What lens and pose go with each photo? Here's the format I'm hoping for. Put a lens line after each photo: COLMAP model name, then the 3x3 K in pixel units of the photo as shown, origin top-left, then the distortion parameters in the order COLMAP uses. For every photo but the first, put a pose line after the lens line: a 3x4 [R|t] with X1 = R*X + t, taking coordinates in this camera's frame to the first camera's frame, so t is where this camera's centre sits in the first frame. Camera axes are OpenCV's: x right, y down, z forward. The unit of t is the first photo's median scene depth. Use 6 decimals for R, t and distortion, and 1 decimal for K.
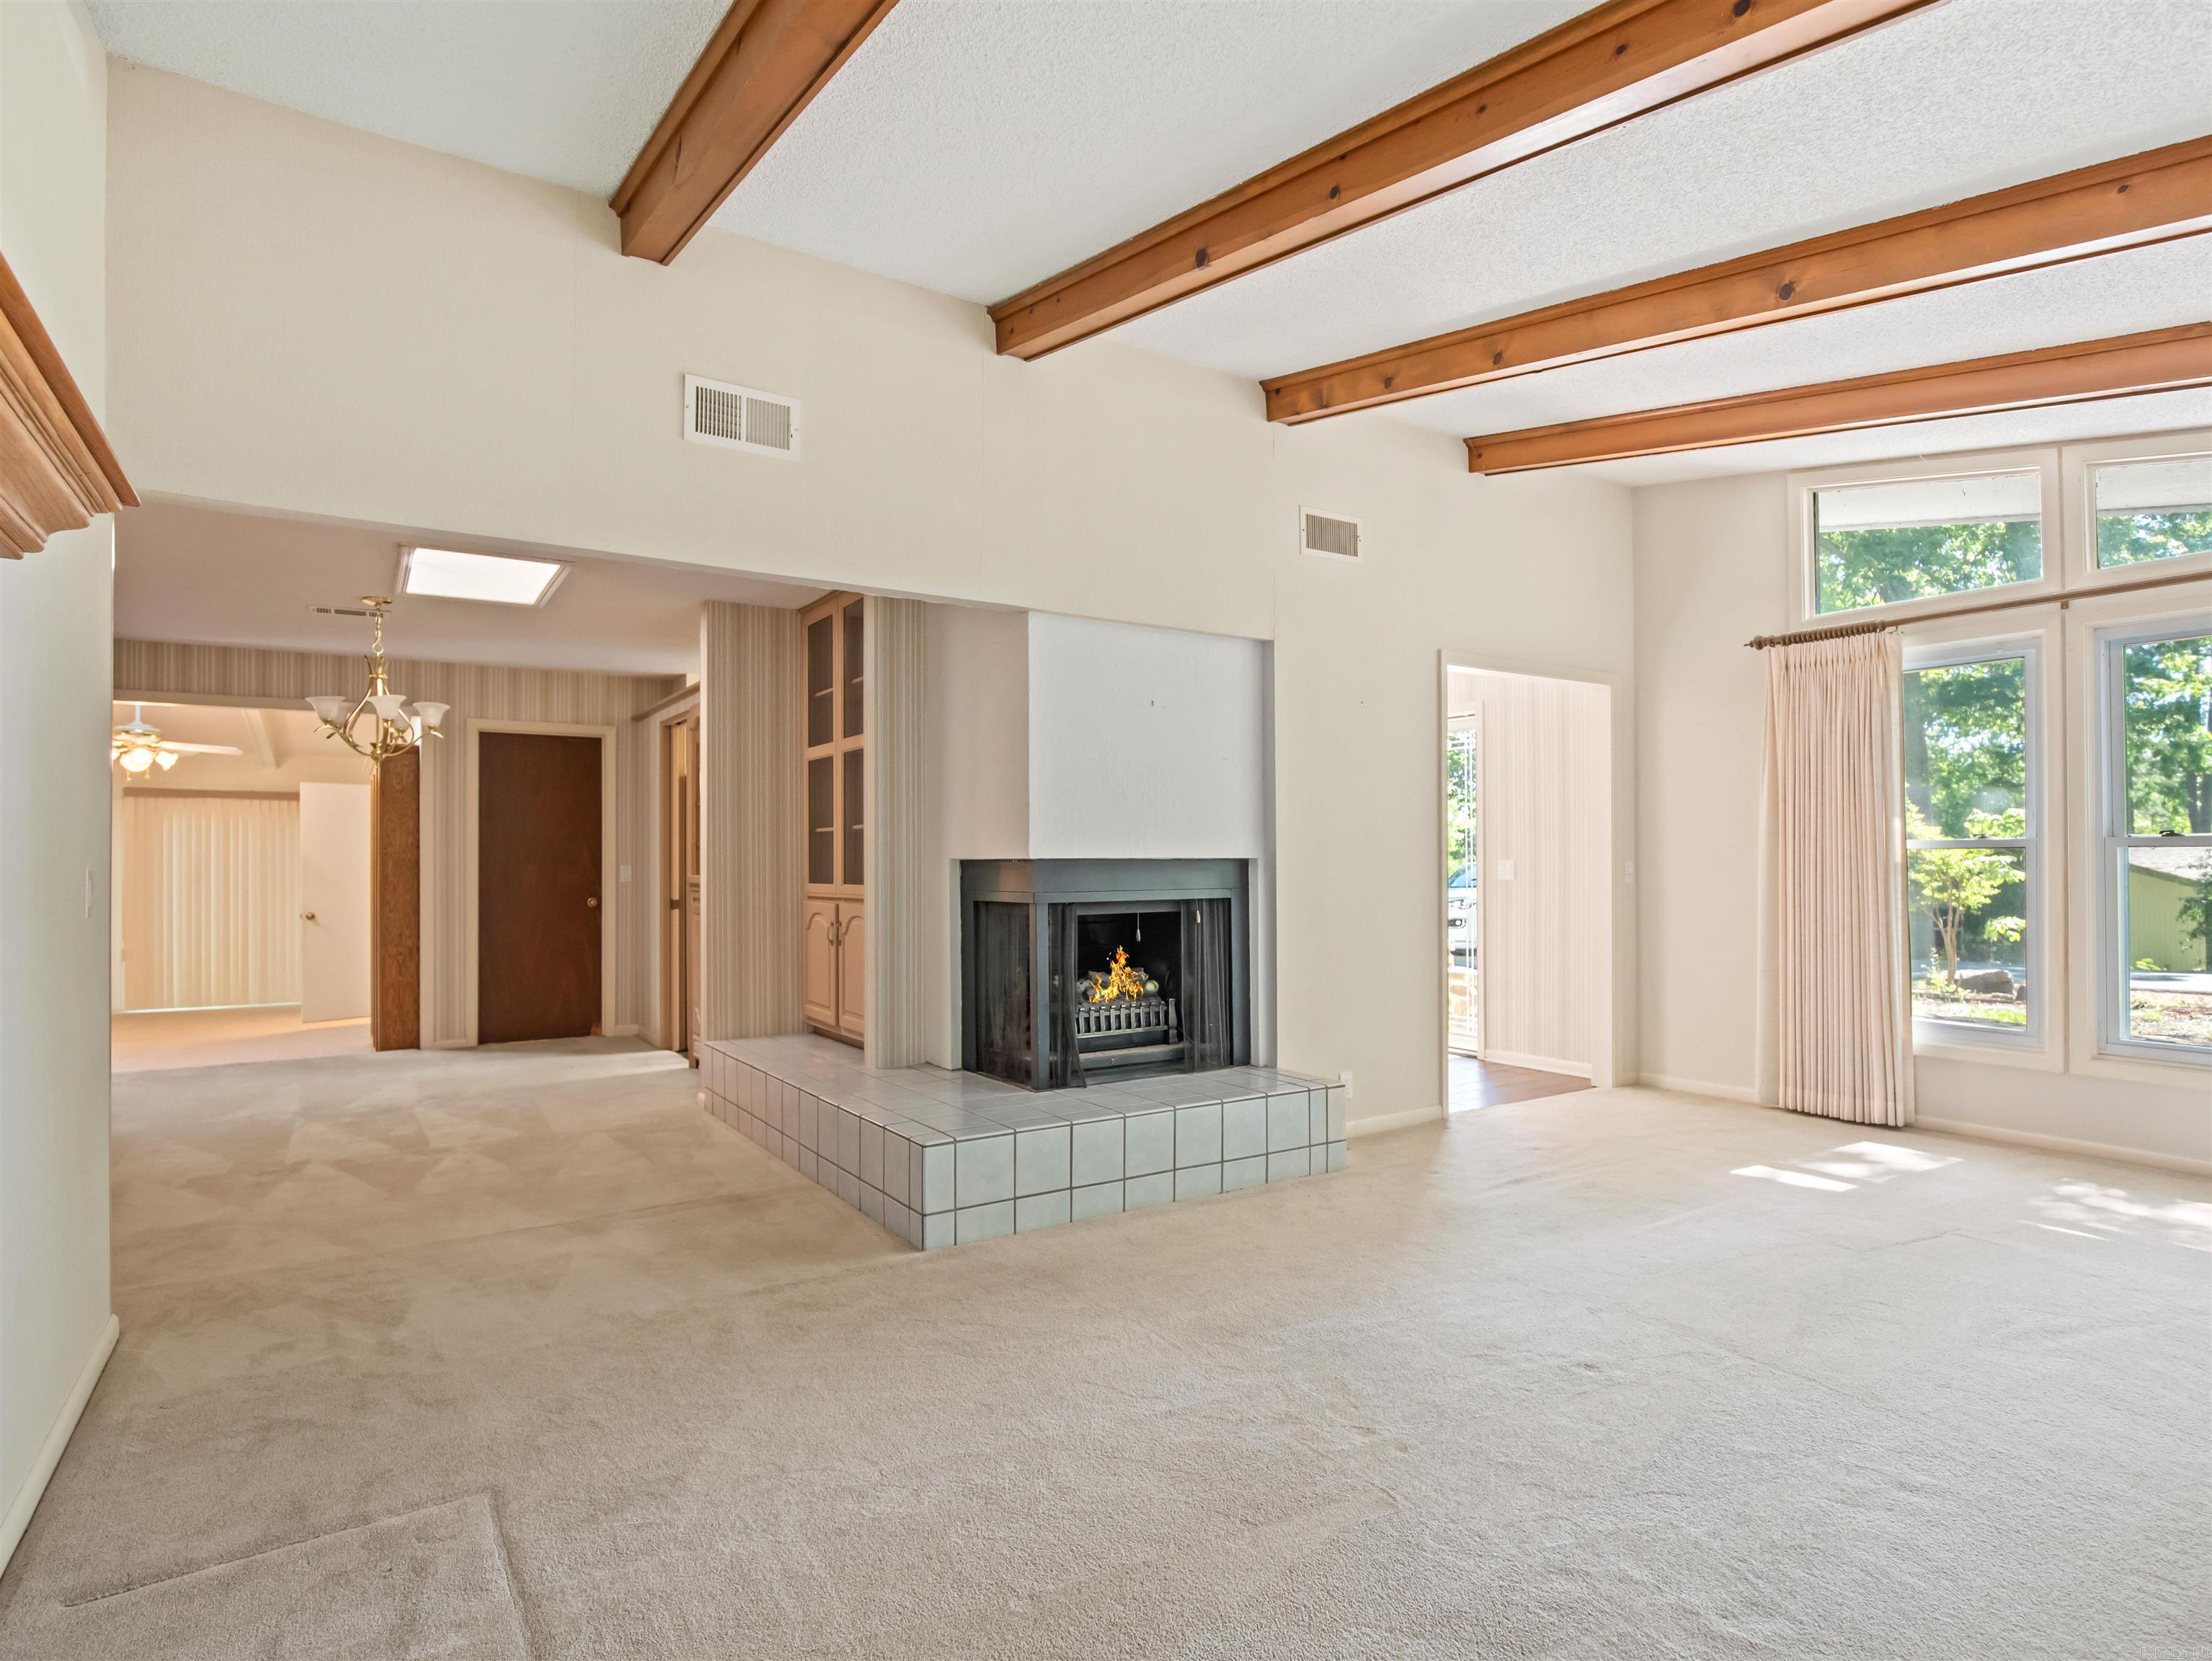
lens RADIAL K [[1154.4, 0, 1119.1], [0, 1154.4, 877.7], [0, 0, 1]] dist [-0.025279, 0.008173]
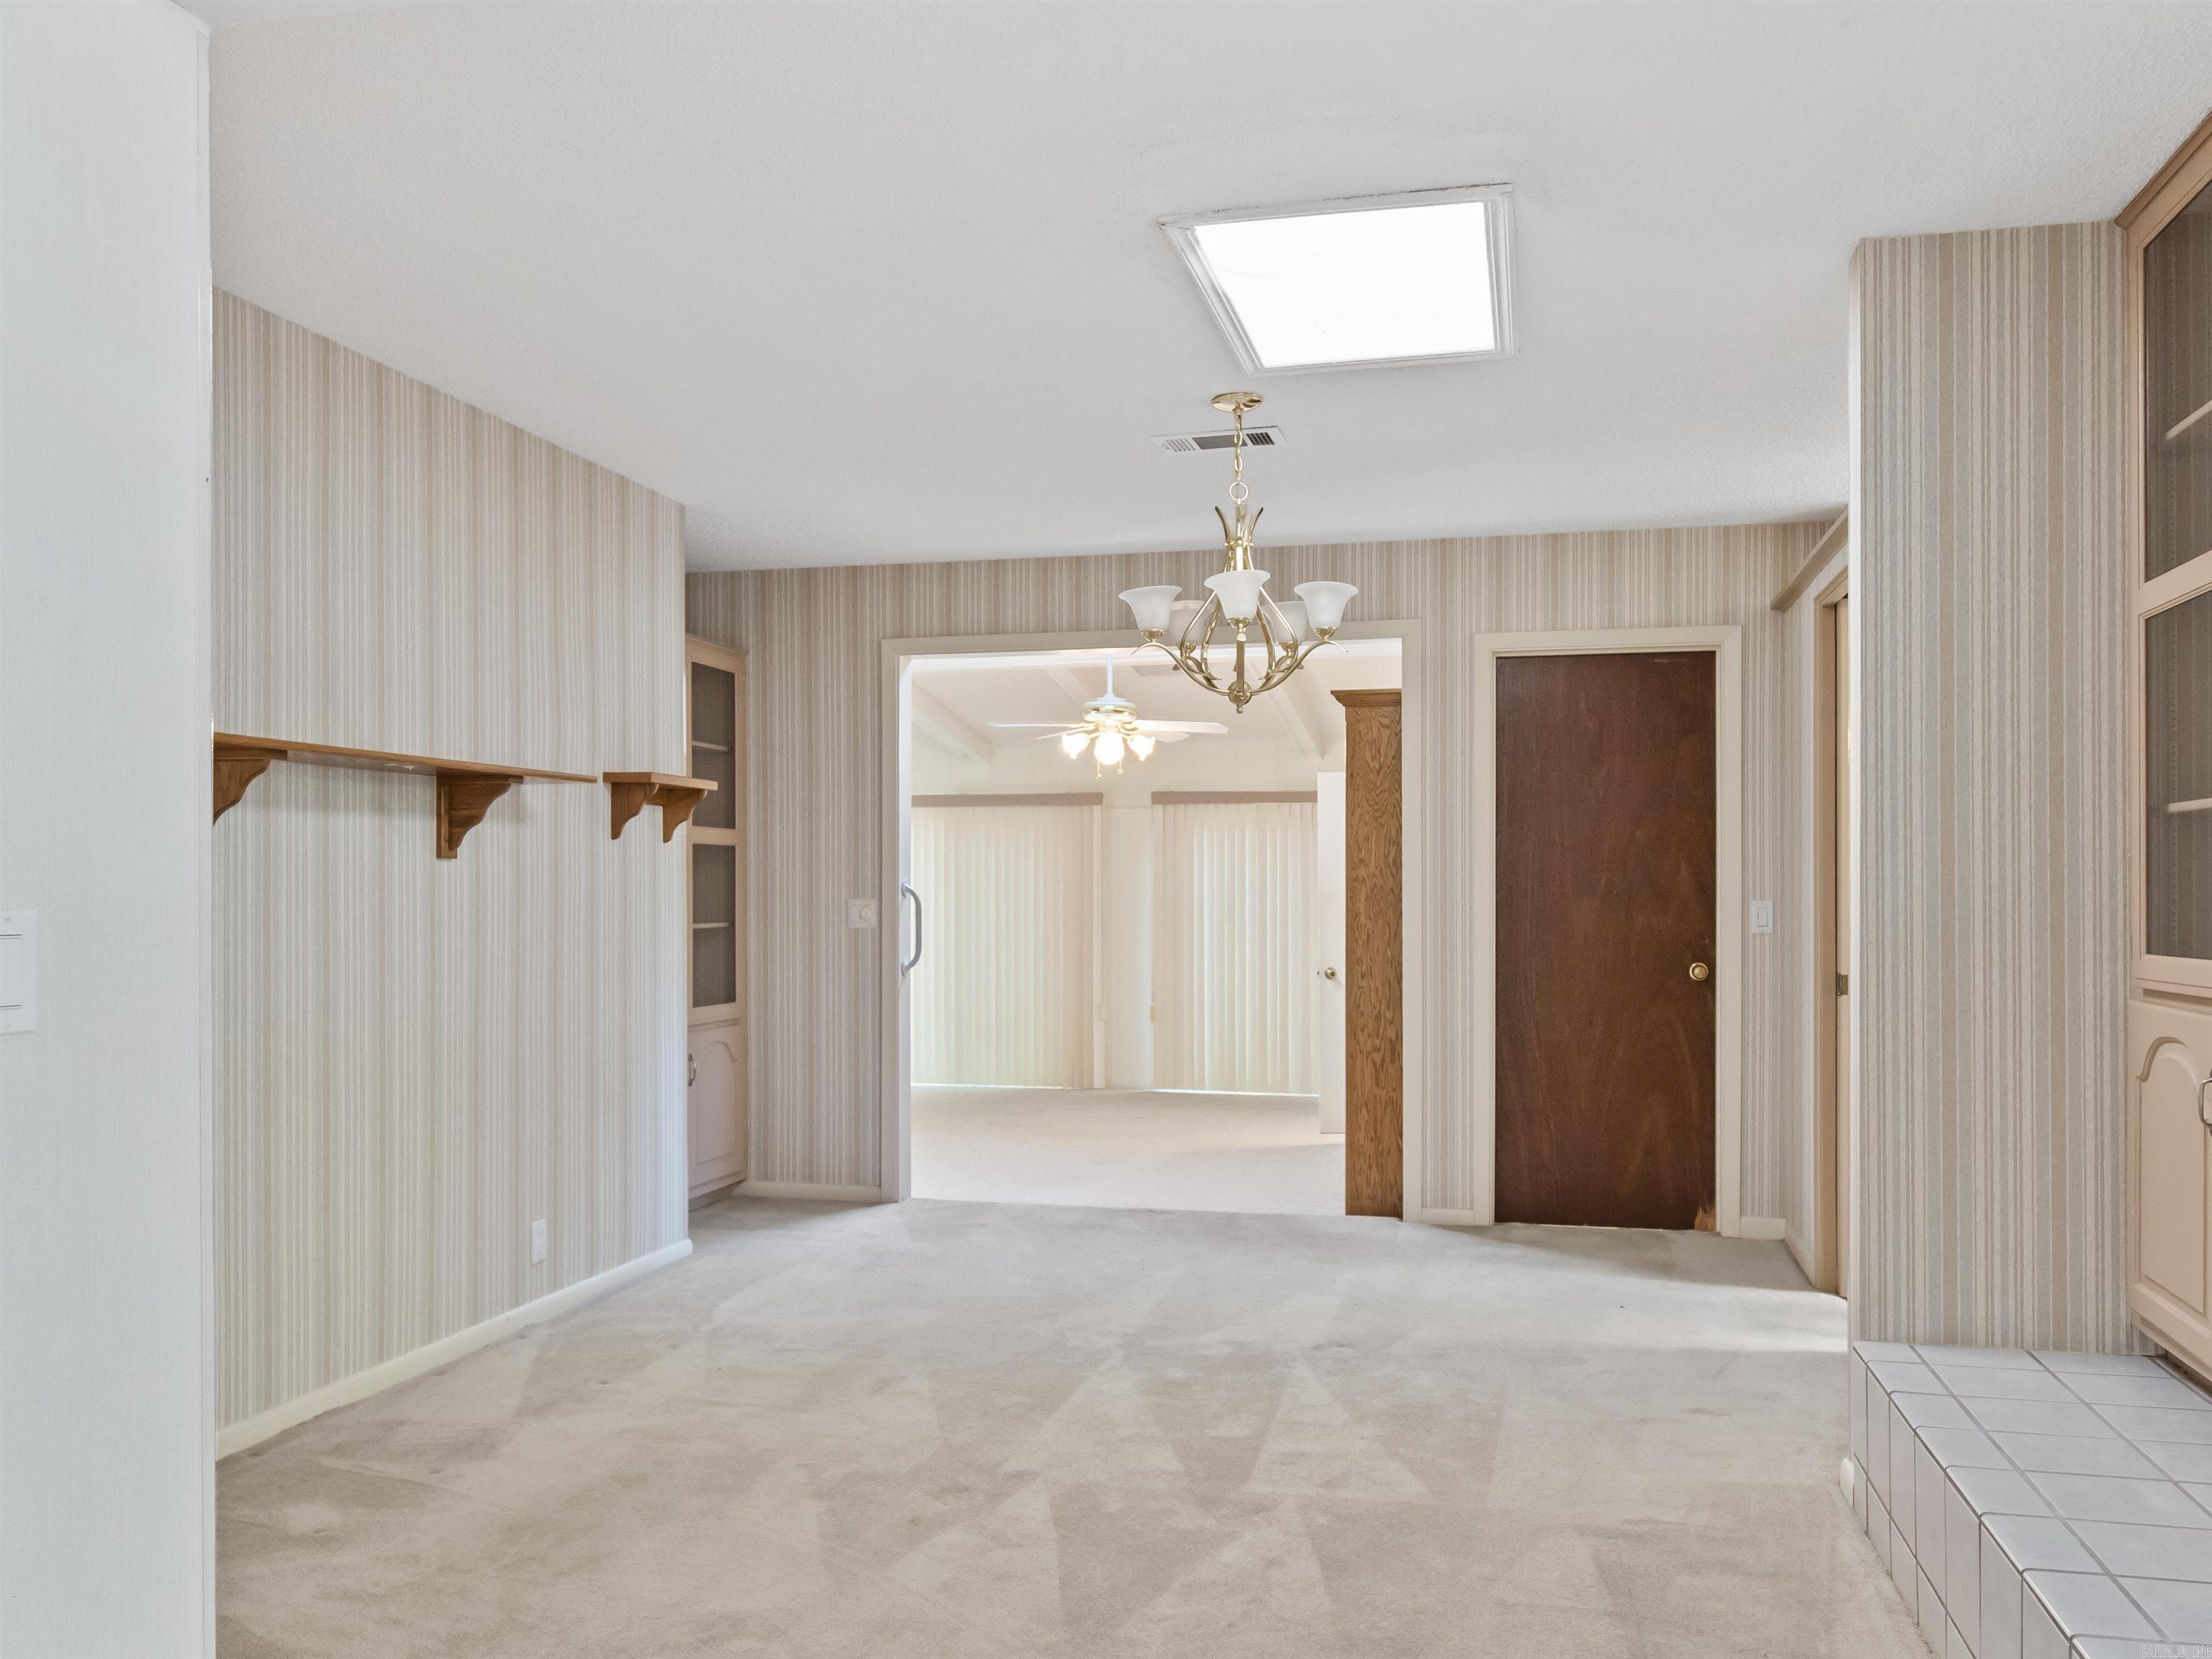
lens RADIAL K [[1747.5, 0, 1109.9], [0, 1747.5, 885.1], [0, 0, 1]] dist [-0.008873, -0.005323]
pose [[0.677494, -0.001117, -0.735528, -0.065131], [-0.011660, 0.999857, -0.012259, -0.004832], [0.735436, 0.016881, 0.677384, 0.291426]]
